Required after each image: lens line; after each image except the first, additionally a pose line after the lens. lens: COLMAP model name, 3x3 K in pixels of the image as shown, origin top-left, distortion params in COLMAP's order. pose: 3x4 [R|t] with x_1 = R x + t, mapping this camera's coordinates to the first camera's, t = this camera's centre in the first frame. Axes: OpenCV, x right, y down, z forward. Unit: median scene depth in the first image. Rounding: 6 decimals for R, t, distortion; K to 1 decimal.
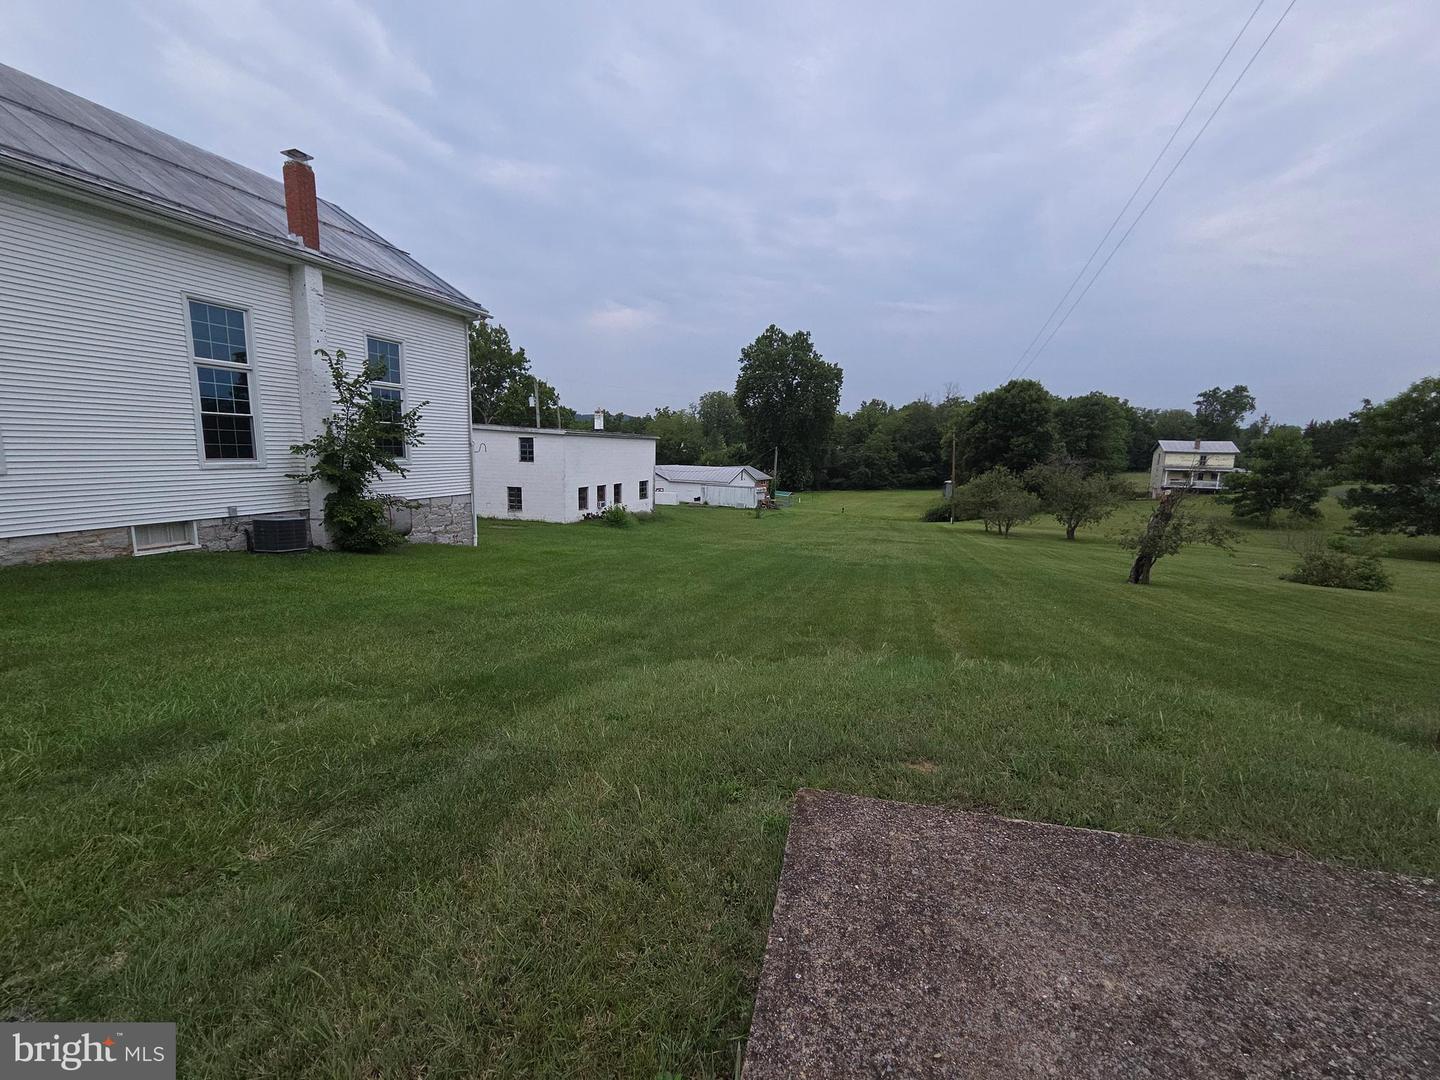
lens RADIAL K [[588.7, 0, 718.1], [0, 588.7, 535.4], [0, 0, 1]] dist [-0.000205, -0.000405]
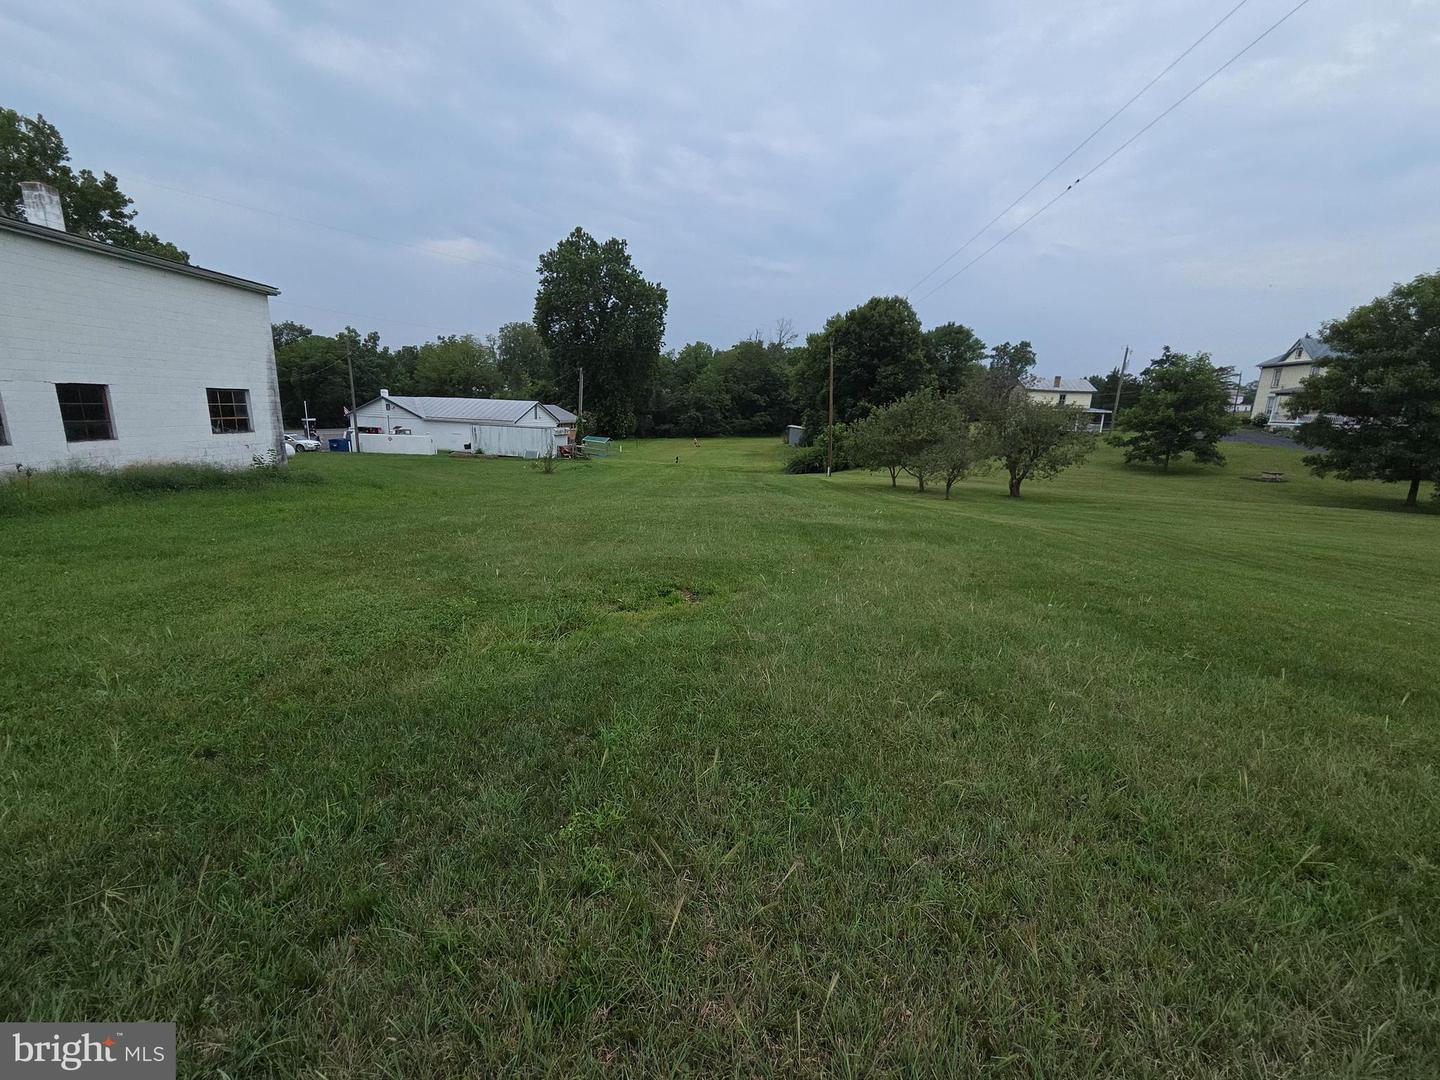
lens RADIAL K [[588.7, 0, 712.5], [0, 588.7, 538.6], [0, 0, 1]] dist [-0.000205, -0.000405]
pose [[0.959864, -0.048890, 0.276171, 0.031414], [0.025268, 0.995760, 0.088455, -0.006038], [-0.279325, -0.077926, 0.957029, 0.188400]]
